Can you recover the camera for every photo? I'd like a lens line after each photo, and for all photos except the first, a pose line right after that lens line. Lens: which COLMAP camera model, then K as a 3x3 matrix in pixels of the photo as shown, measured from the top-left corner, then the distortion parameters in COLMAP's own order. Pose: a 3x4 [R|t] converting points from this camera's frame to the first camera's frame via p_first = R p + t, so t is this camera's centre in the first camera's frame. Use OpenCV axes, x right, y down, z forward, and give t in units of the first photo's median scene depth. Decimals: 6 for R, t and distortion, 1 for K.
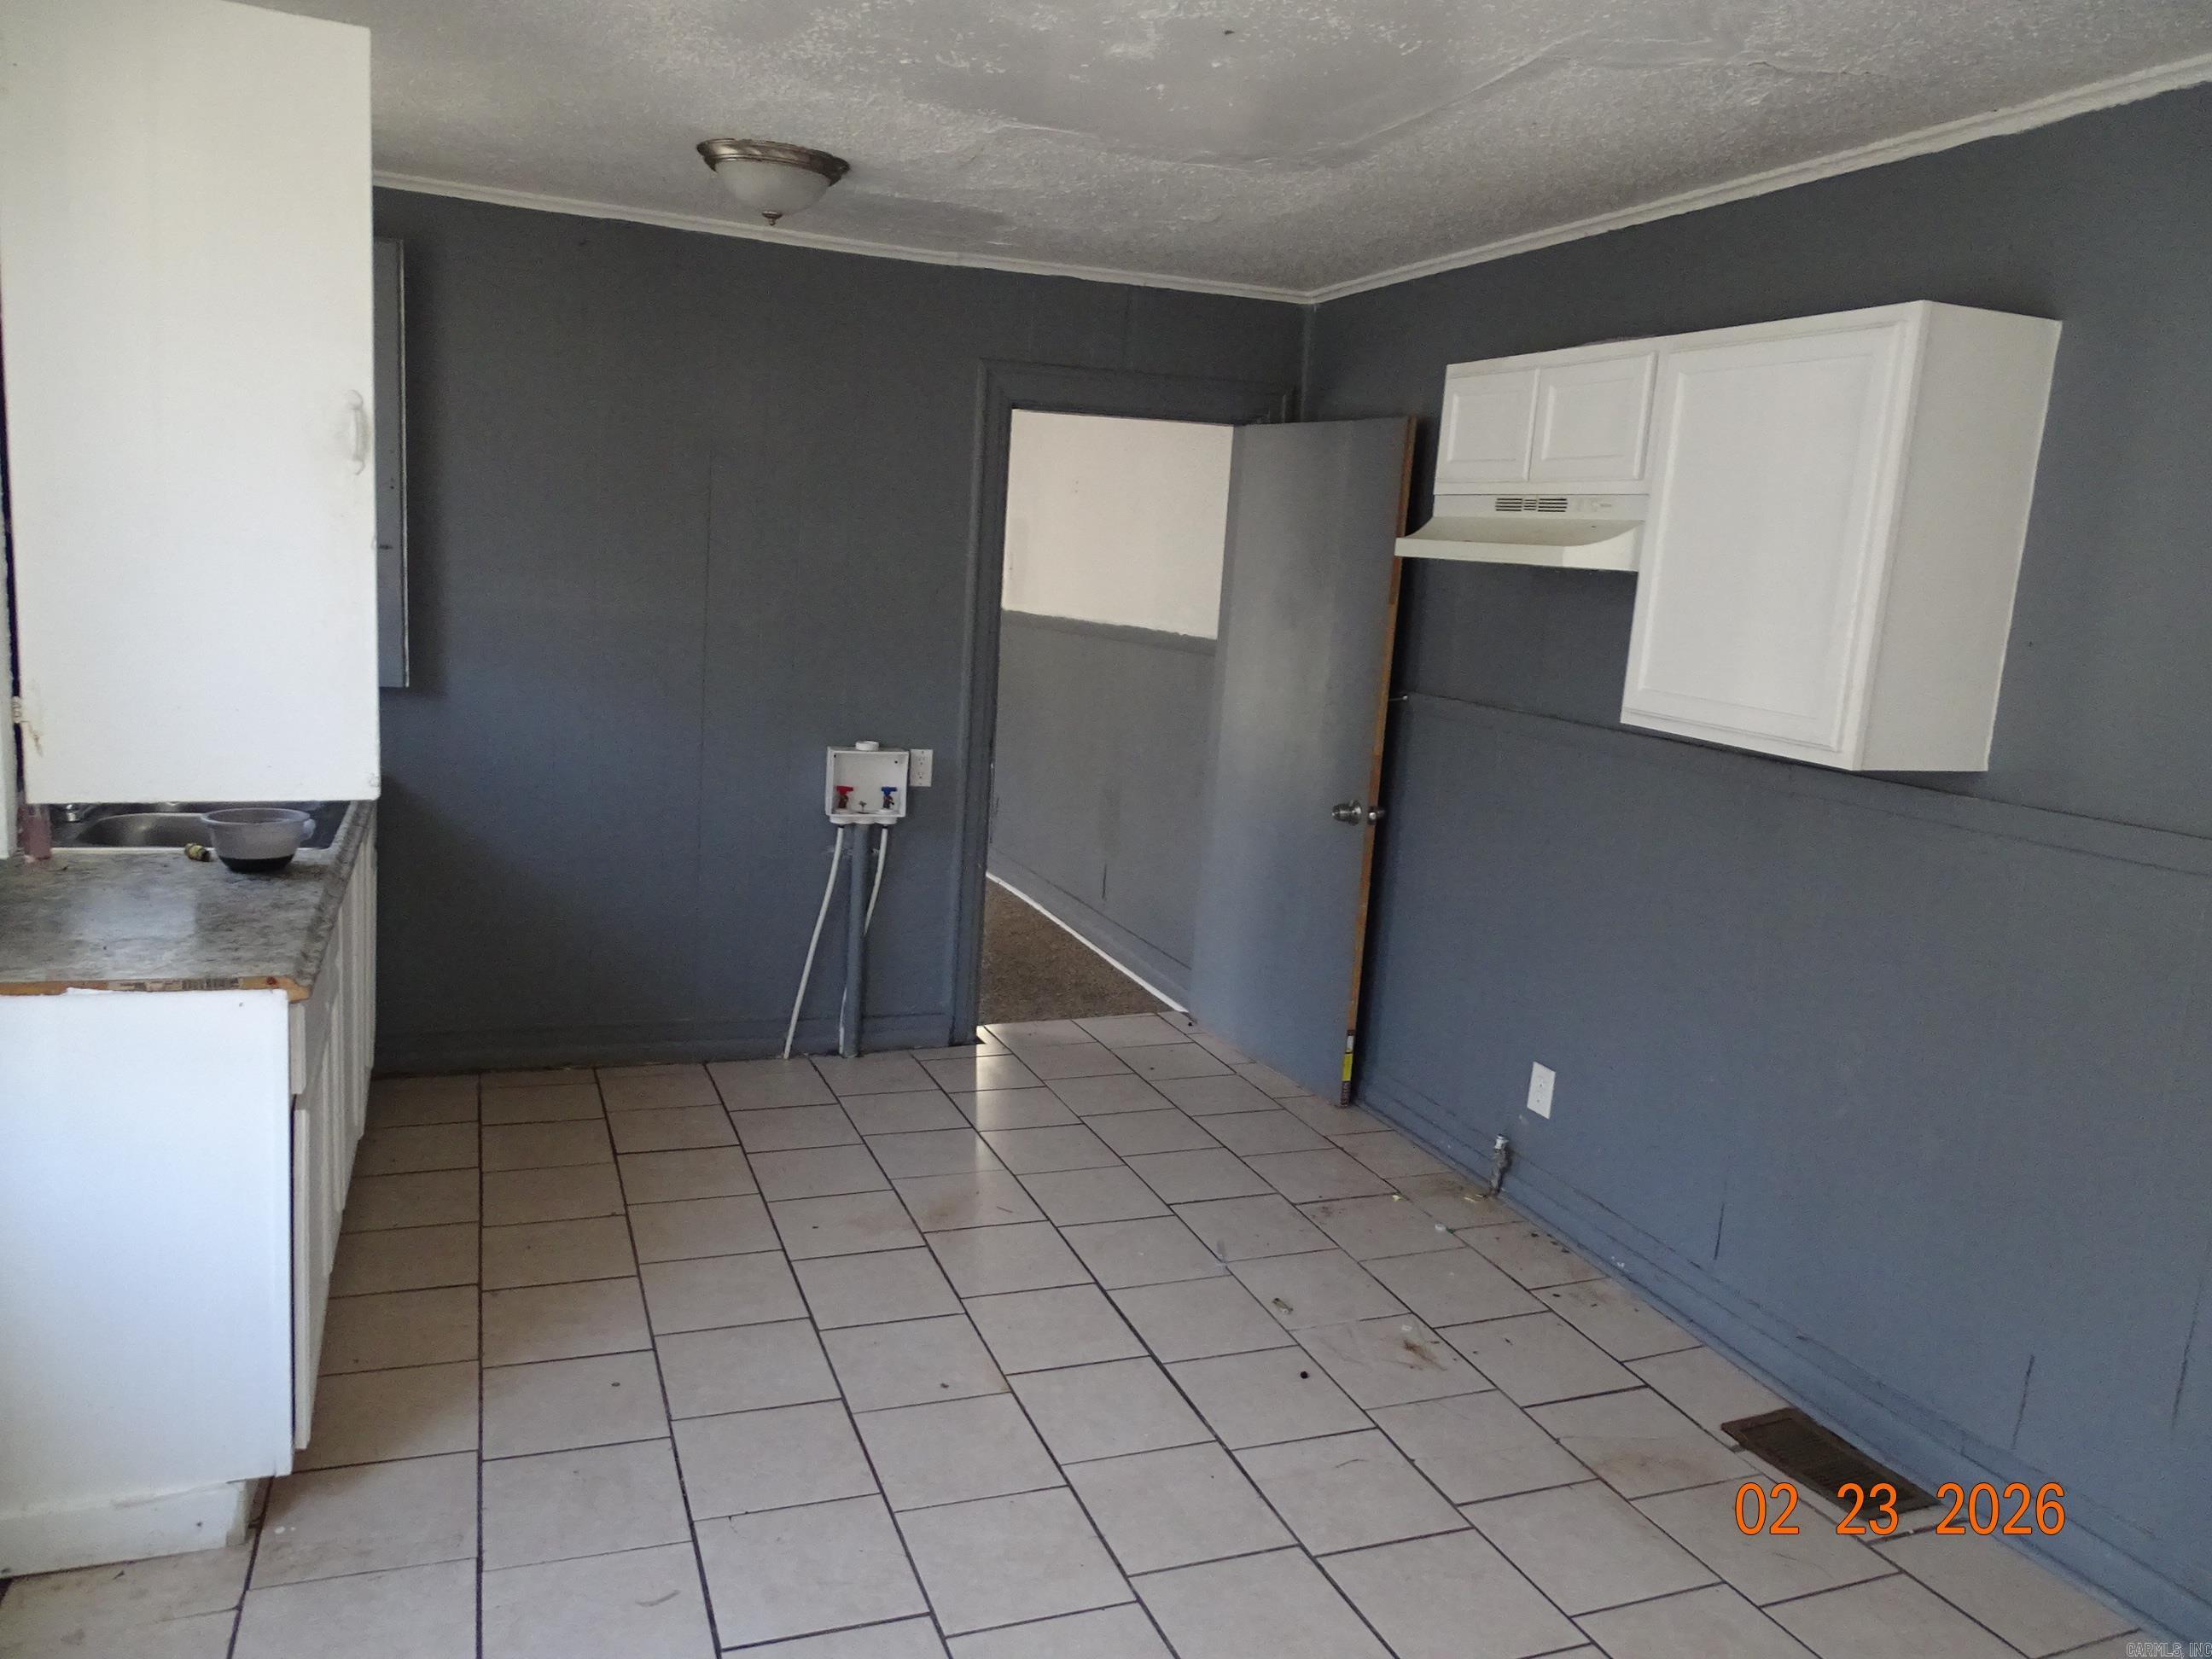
lens RADIAL K [[1569.1, 0, 1106.0], [0, 1569.1, 829.5], [0, 0, 1]] dist [0.000838, 0.001170]
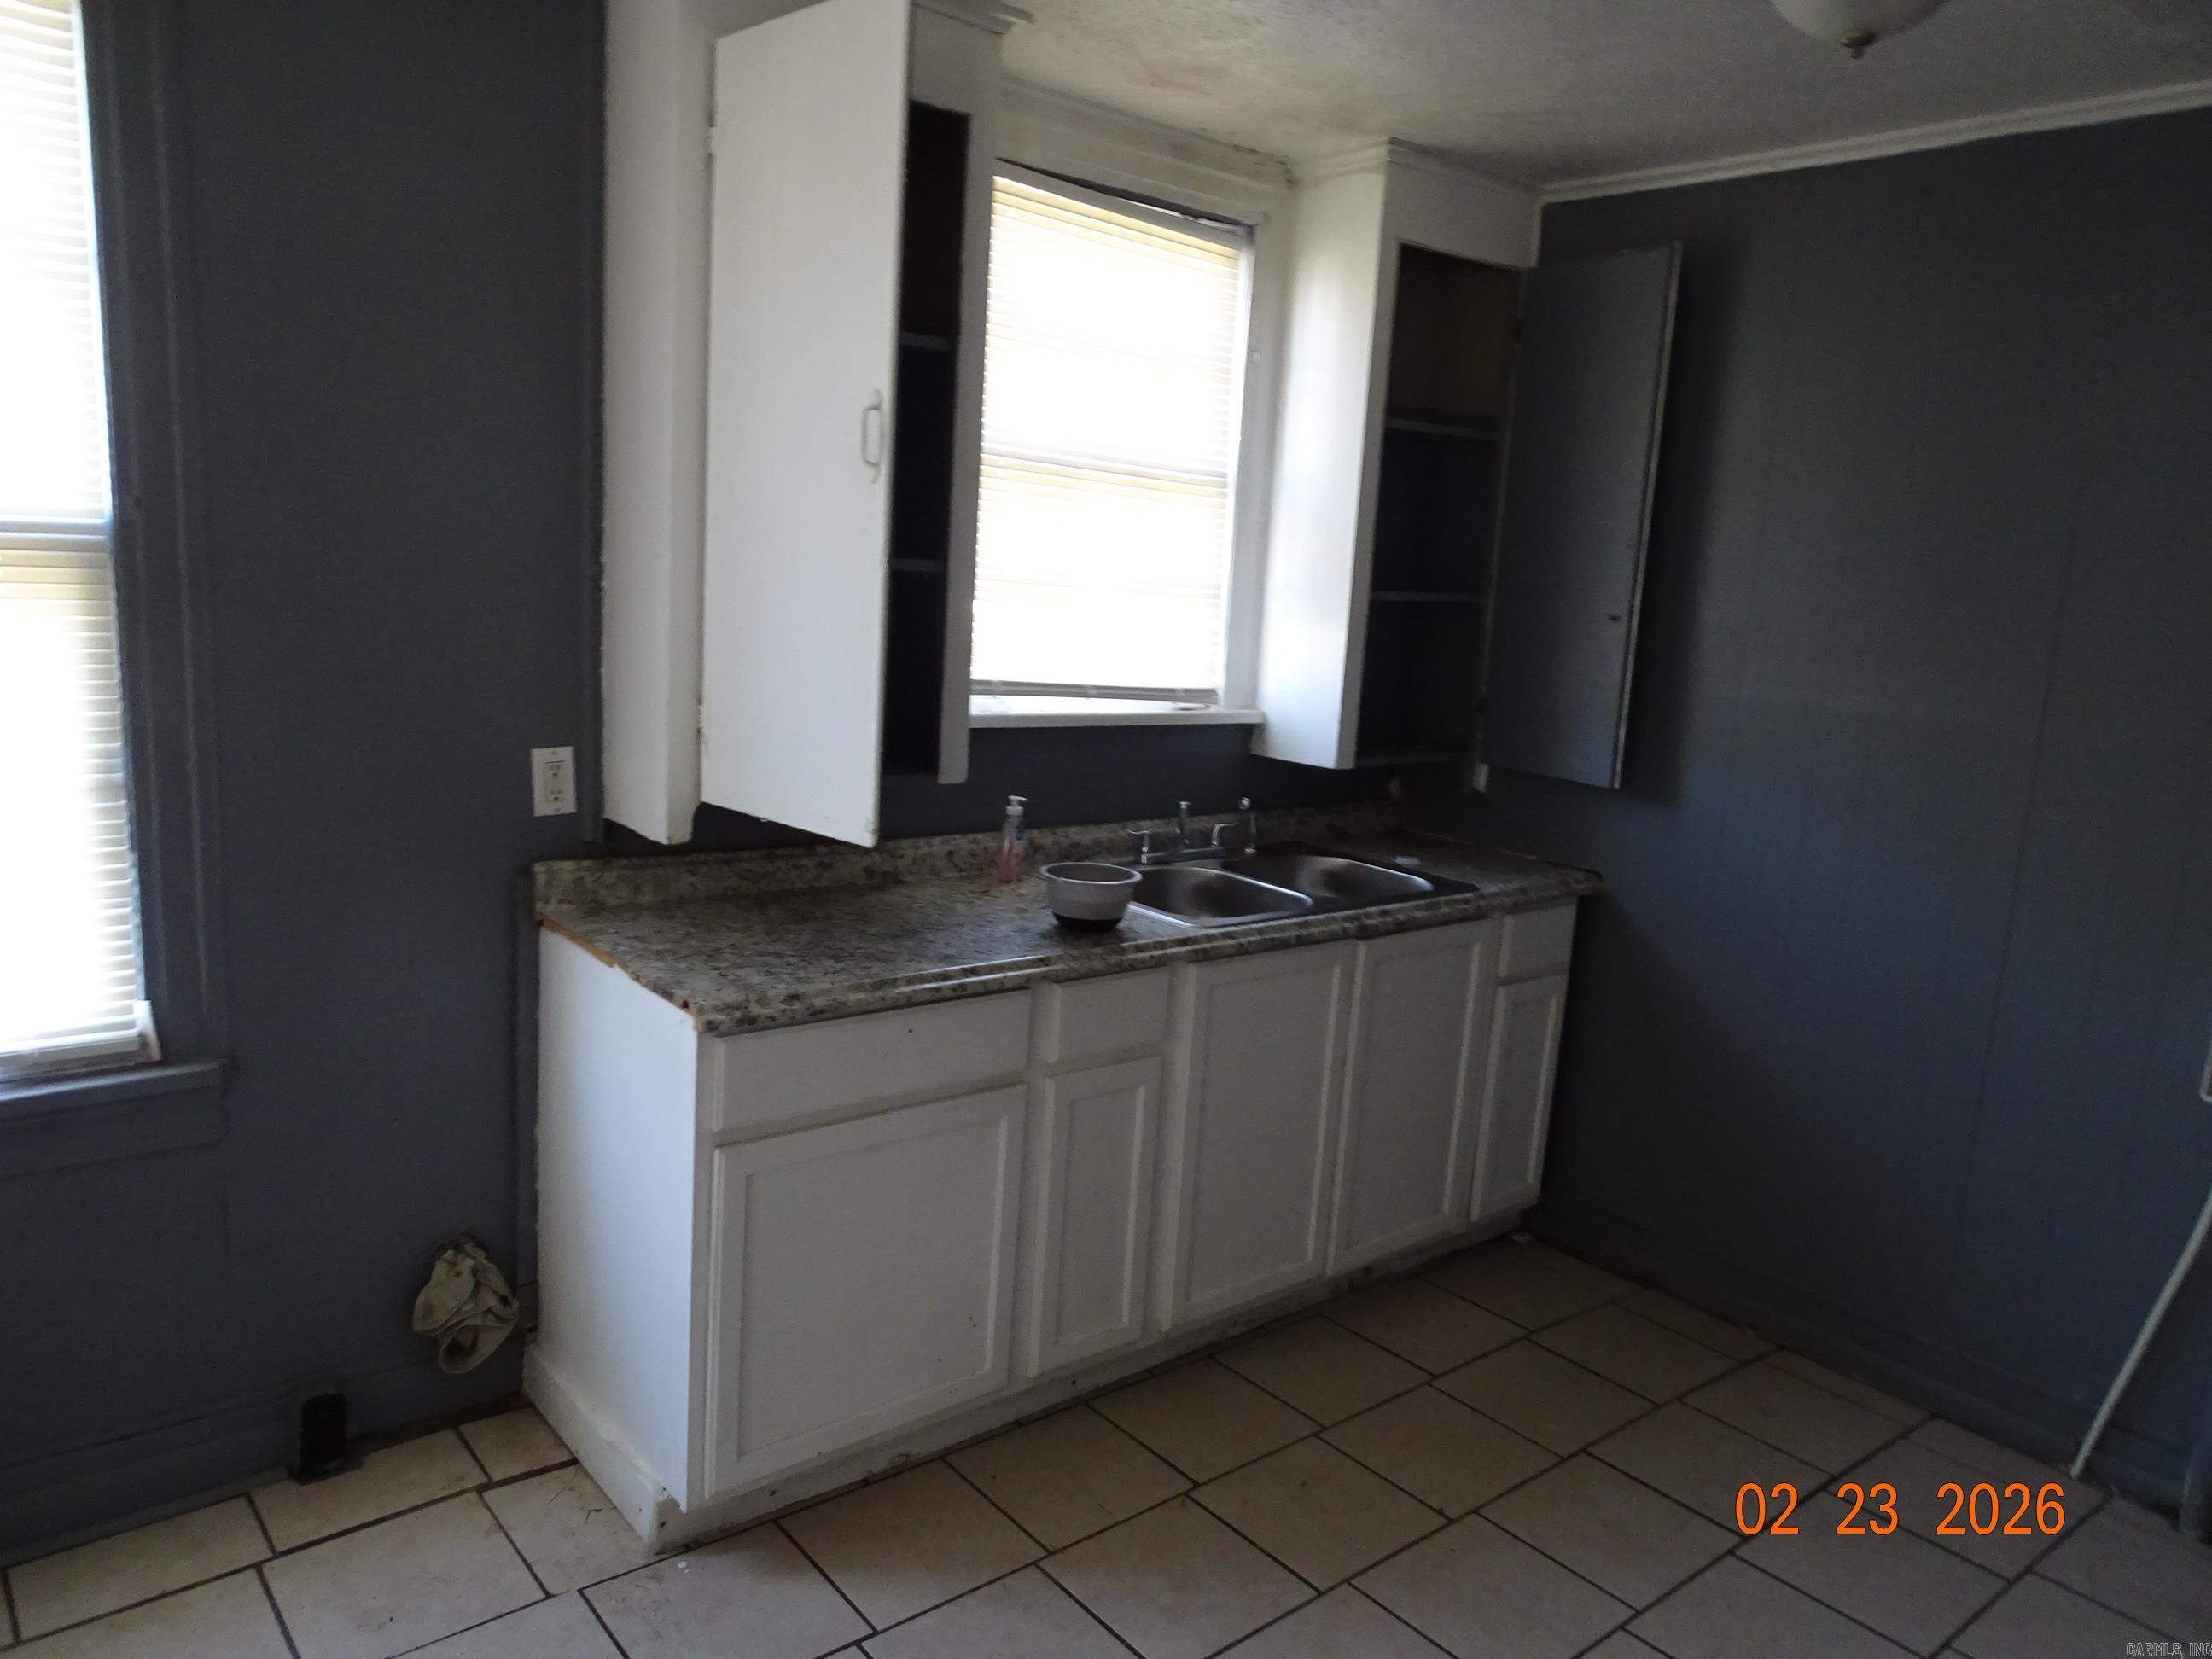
lens RADIAL K [[1544.6, 0, 1106.0], [0, 1544.6, 829.5], [0, 0, 1]] dist [-0.001690, 0.001492]
pose [[0.308236, 0.109023, -0.945042, 0.236893], [-0.194086, 0.979724, 0.049721, -0.058025], [0.931301, 0.168094, 0.323146, 0.496015]]
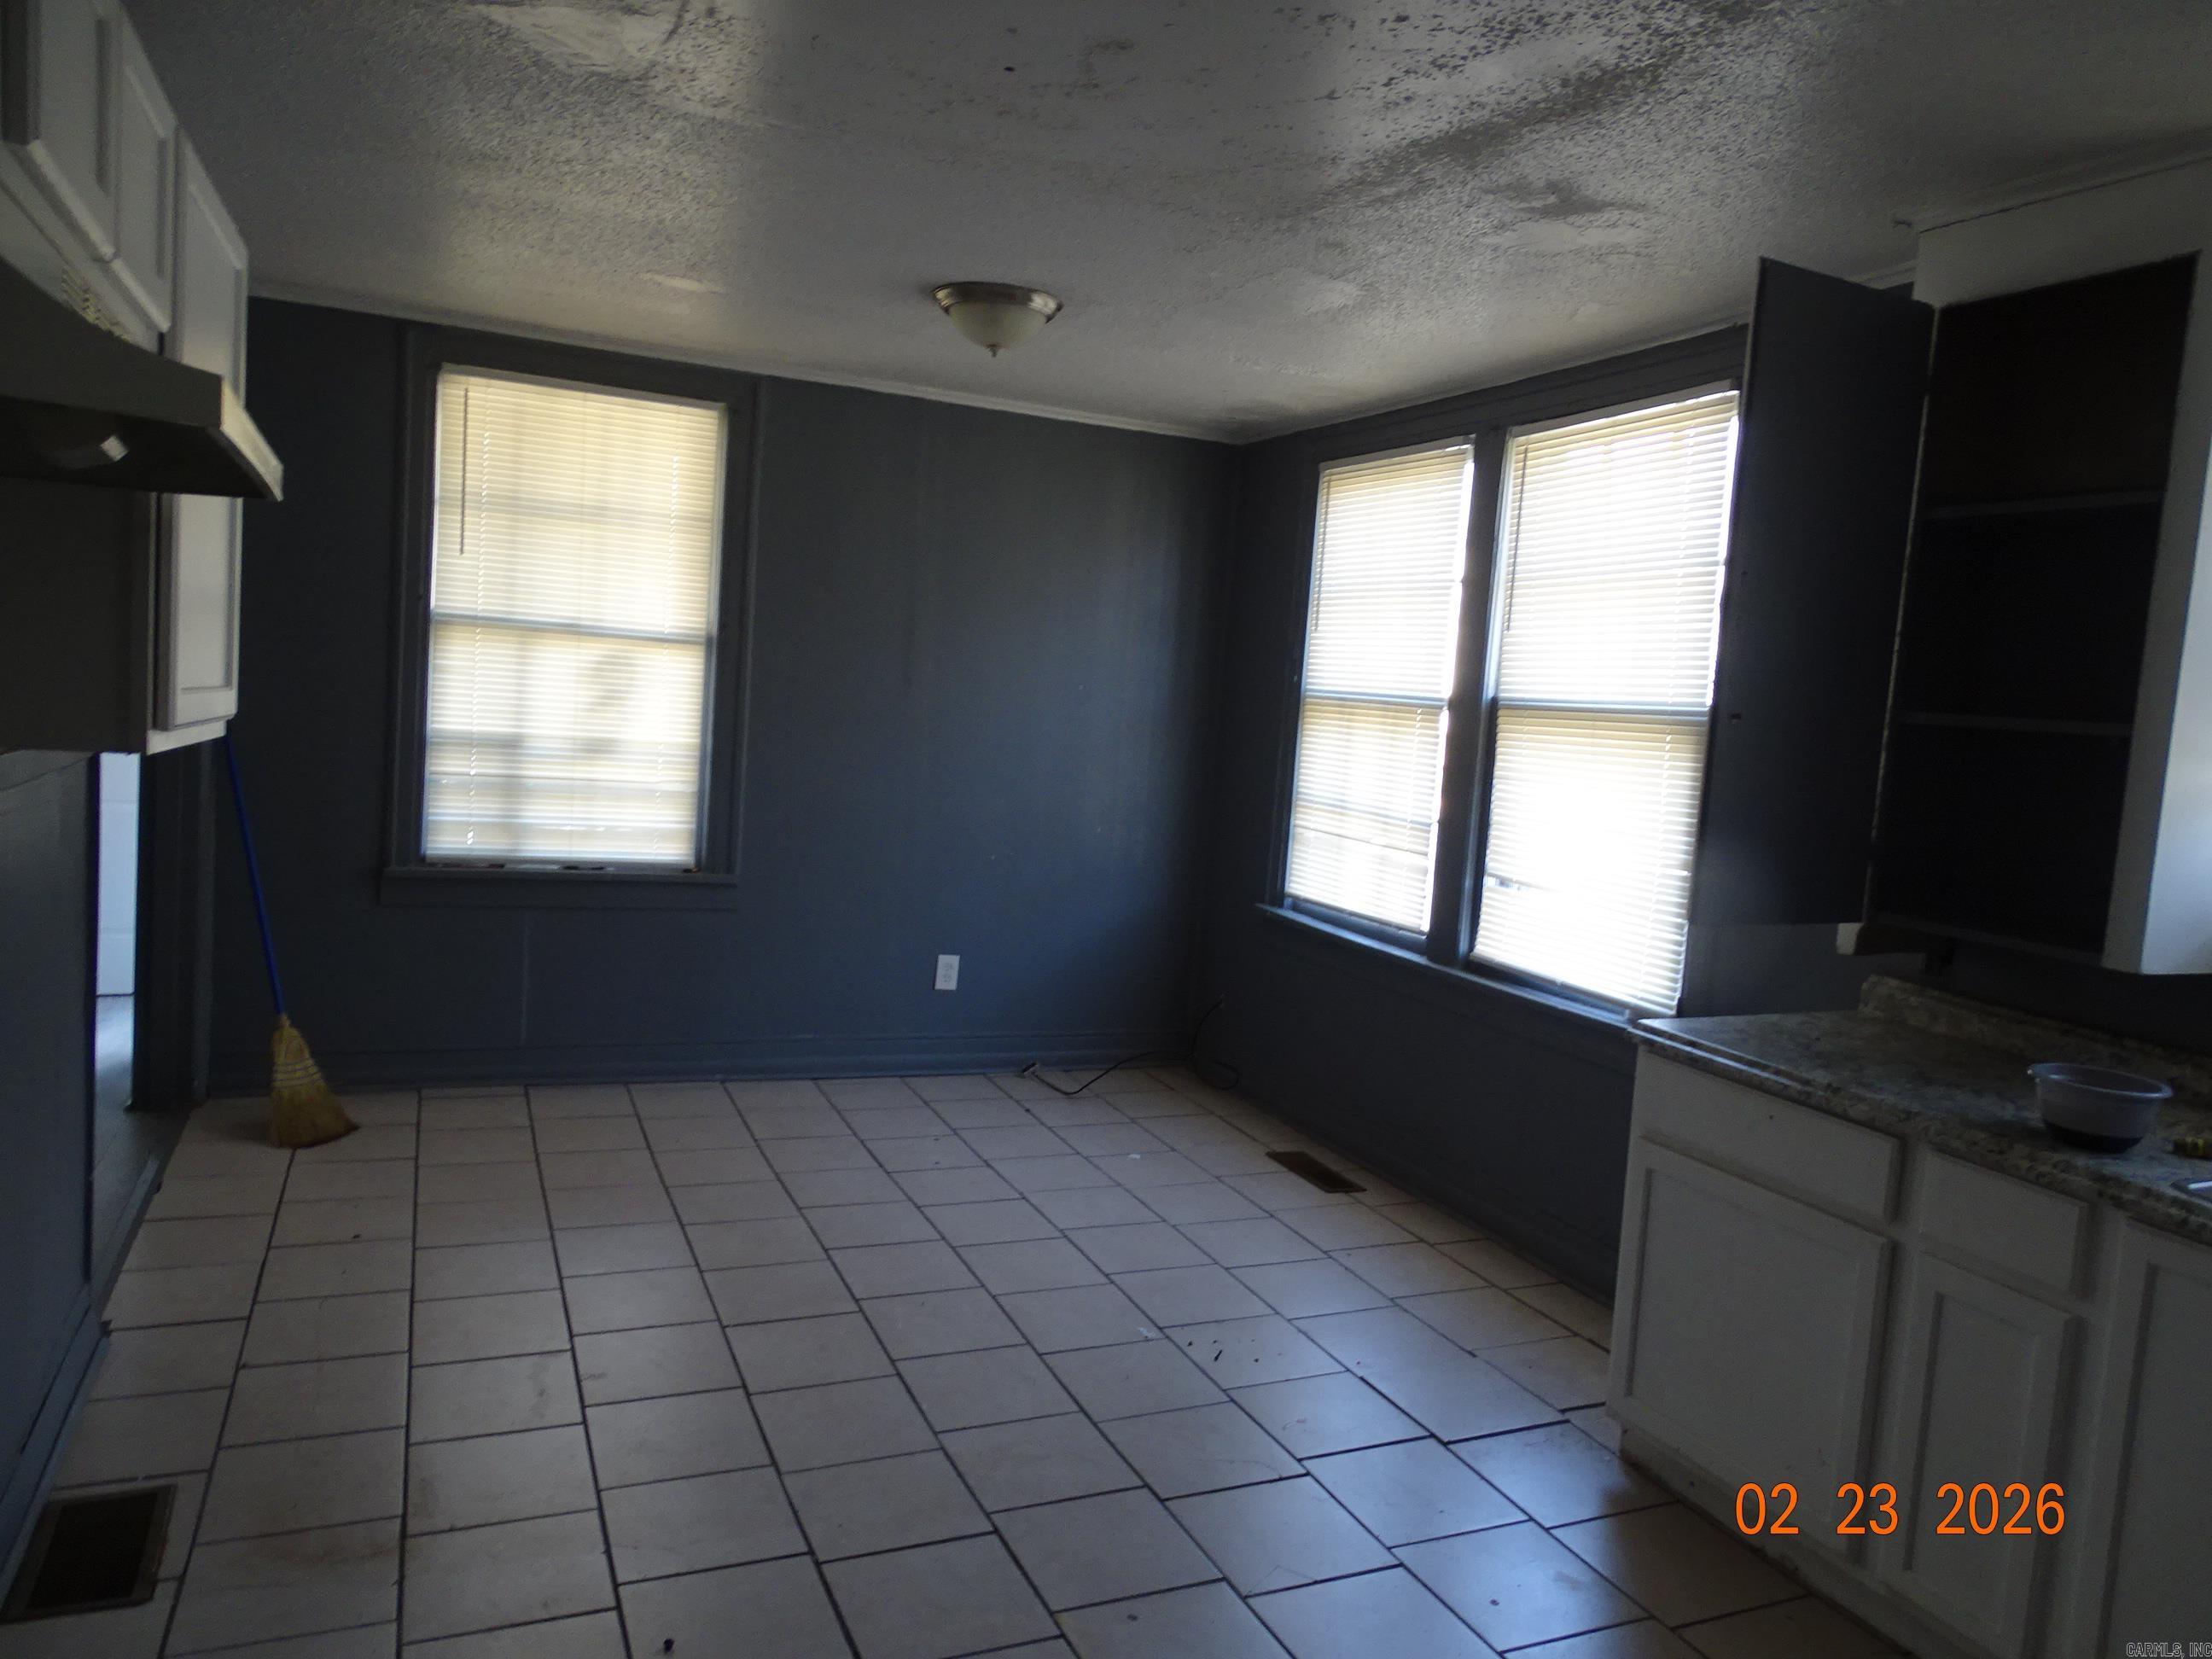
lens RADIAL K [[1544.6, 0, 1106.0], [0, 1544.6, 829.5], [0, 0, 1]] dist [-0.001690, 0.001492]
pose [[-0.988315, -0.143861, -0.050370, 0.017533], [-0.152071, 0.953113, 0.261630, -0.178155], [0.010371, 0.266233, -0.963853, 1.181265]]
